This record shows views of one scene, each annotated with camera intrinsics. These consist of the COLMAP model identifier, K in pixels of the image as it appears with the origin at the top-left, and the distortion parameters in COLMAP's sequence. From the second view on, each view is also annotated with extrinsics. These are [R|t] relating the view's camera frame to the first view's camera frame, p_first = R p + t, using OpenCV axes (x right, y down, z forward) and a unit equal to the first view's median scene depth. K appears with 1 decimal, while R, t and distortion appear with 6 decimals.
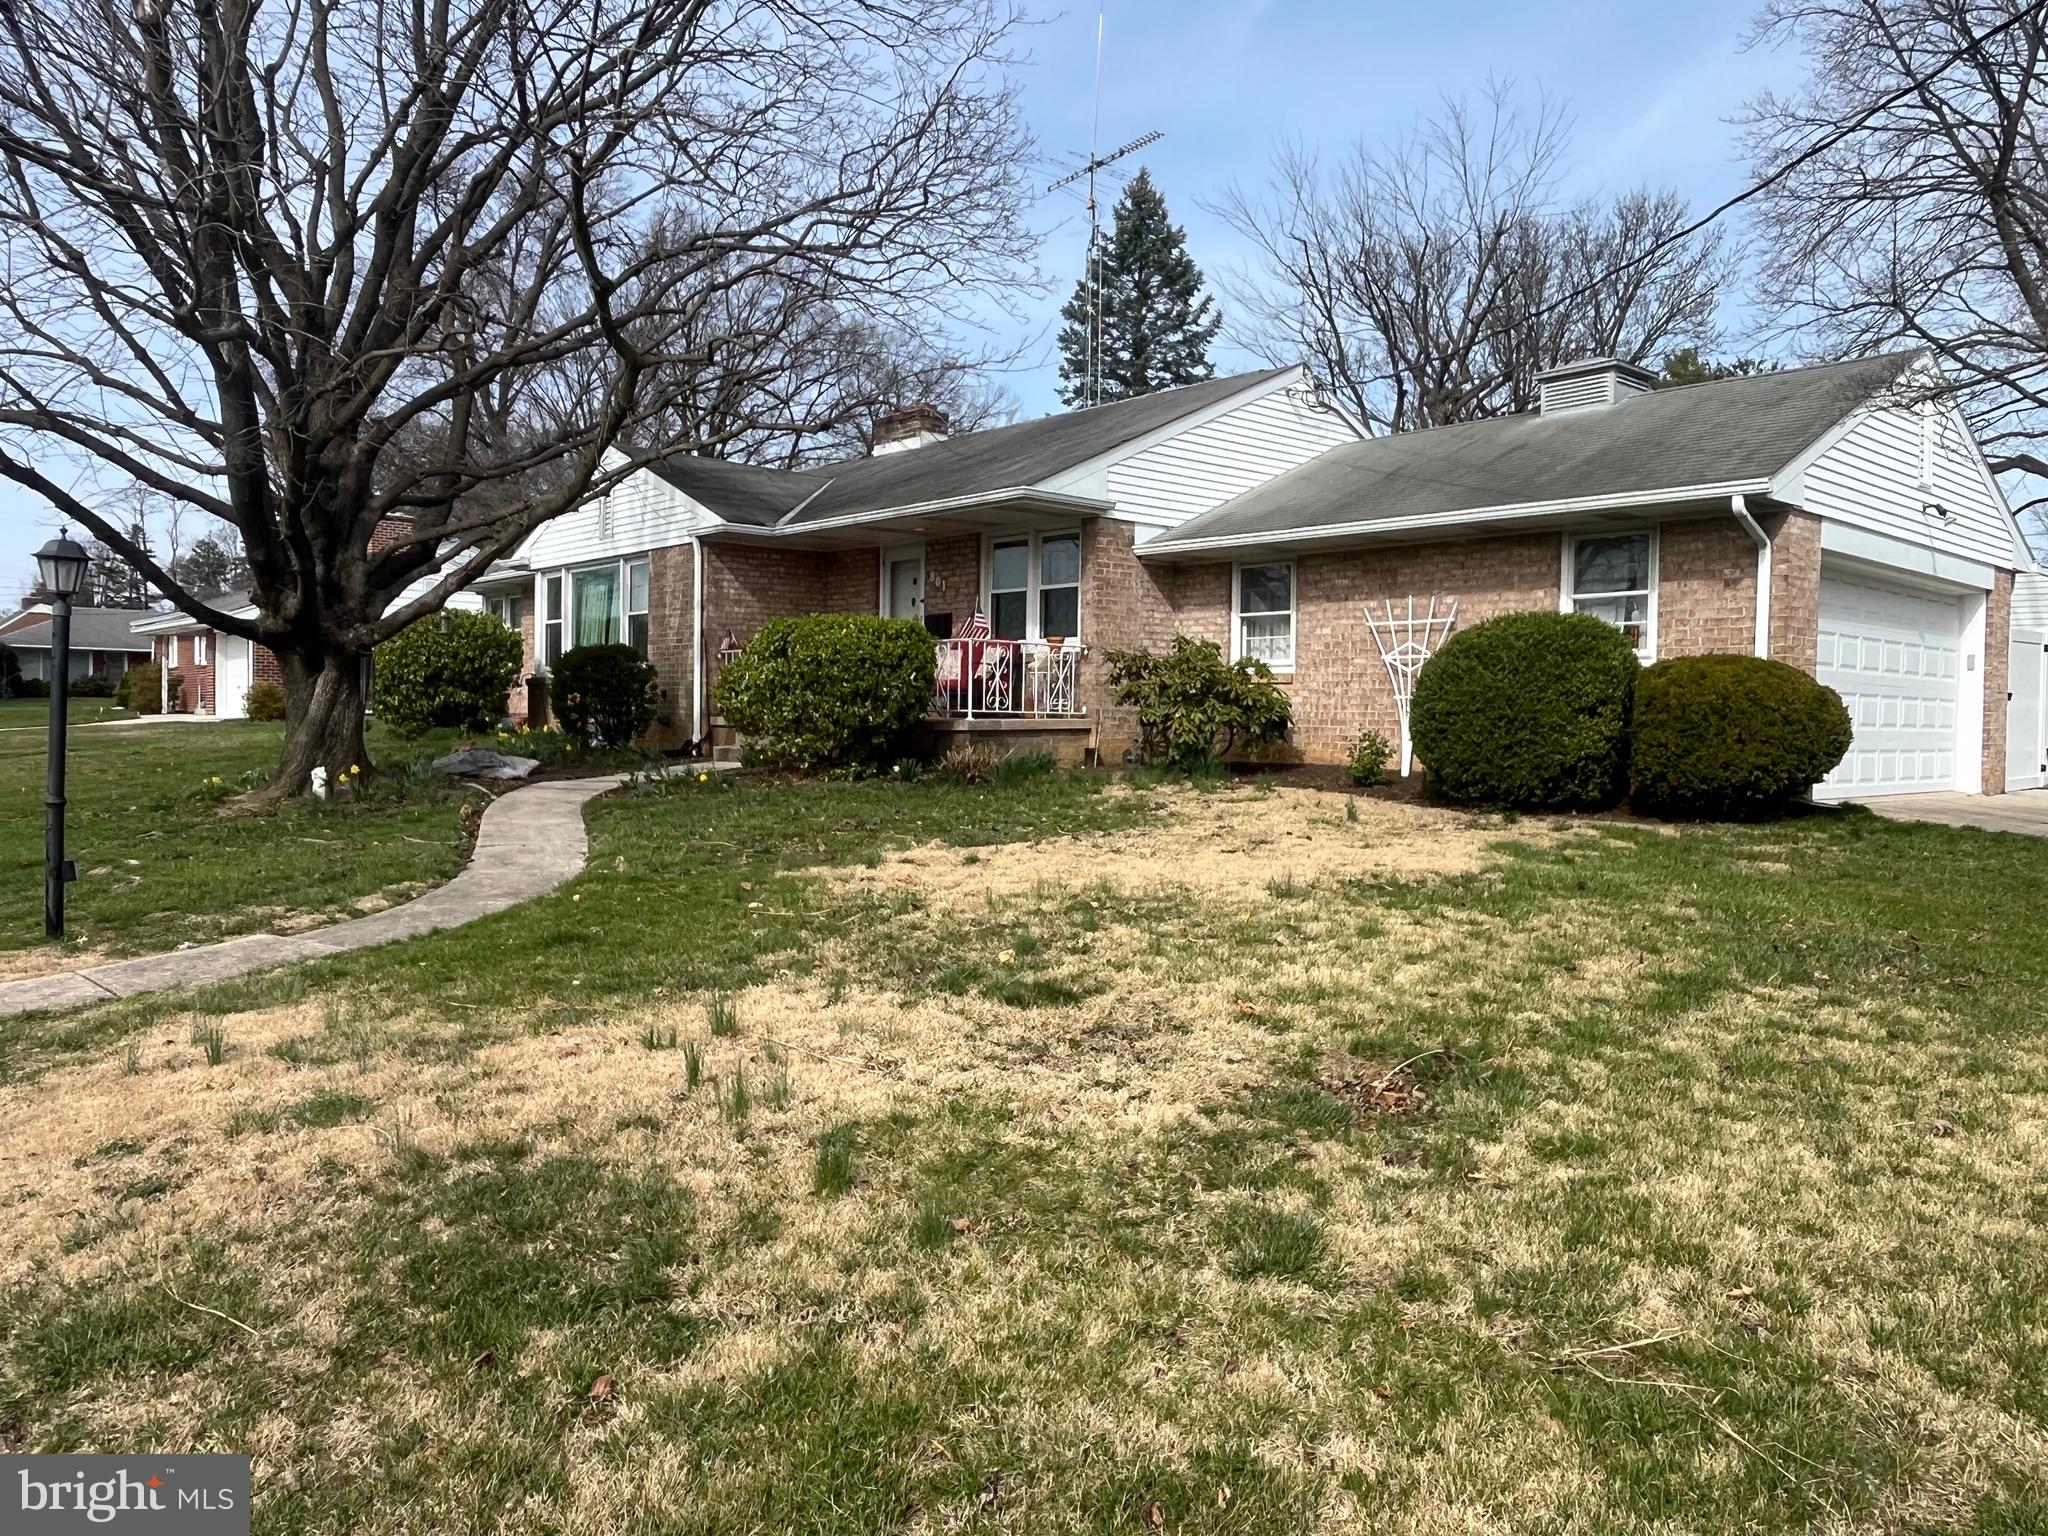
lens RADIAL K [[1511.6, 0, 1024.0], [0, 1511.6, 768.0], [0, 0, 1]] dist [-0.001399, 0.000750]
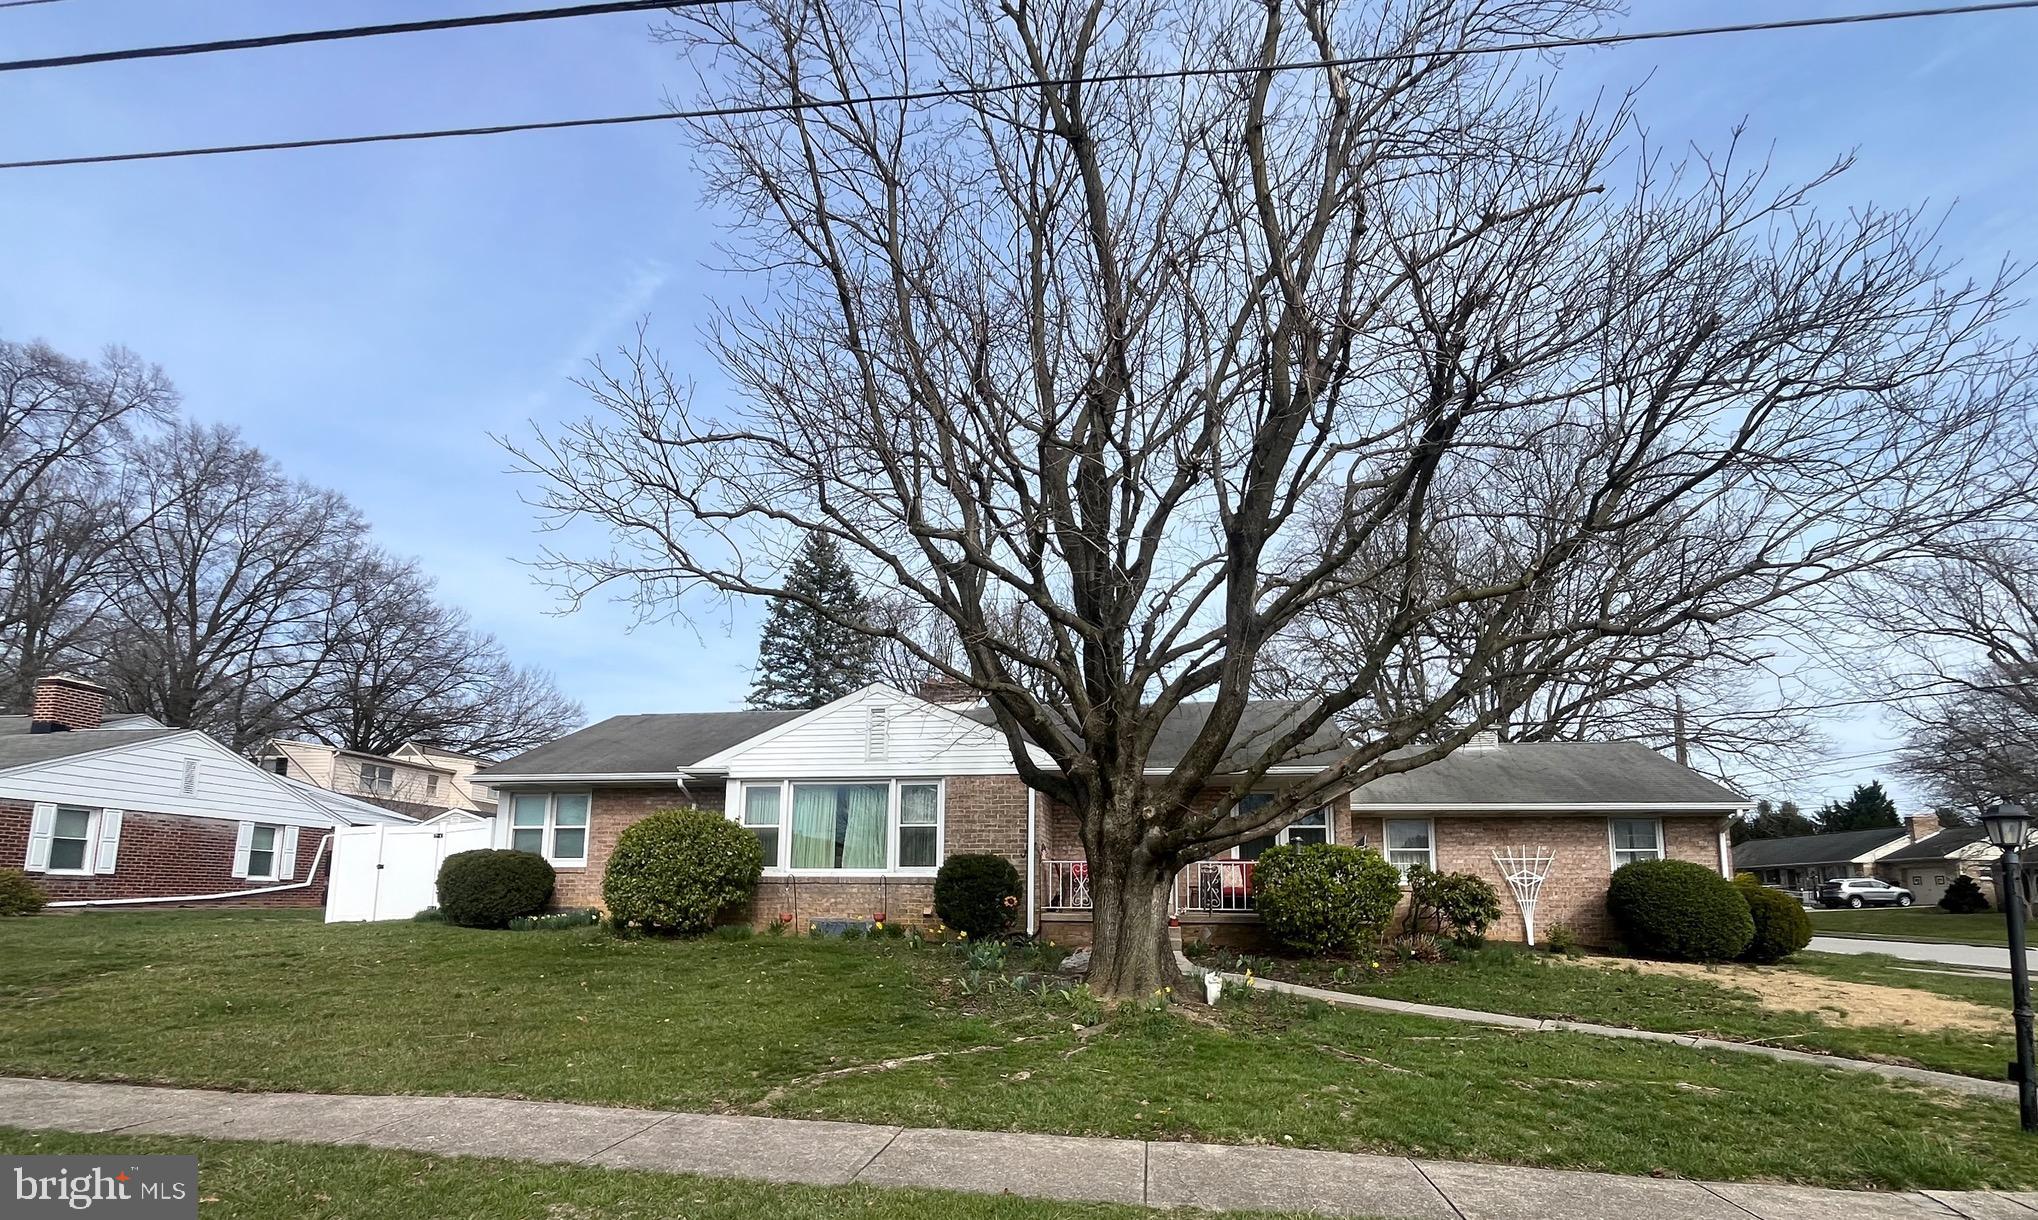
lens RADIAL K [[986.0, 0, 1023.1], [0, 986.0, 764.6], [0, 0, 1]] dist [-0.001971, -0.000594]
pose [[0.760642, 0.082090, 0.643961, -0.881249], [0.019697, 0.988597, -0.149290, -0.039205], [-0.648873, 0.126240, 0.750351, 0.437152]]
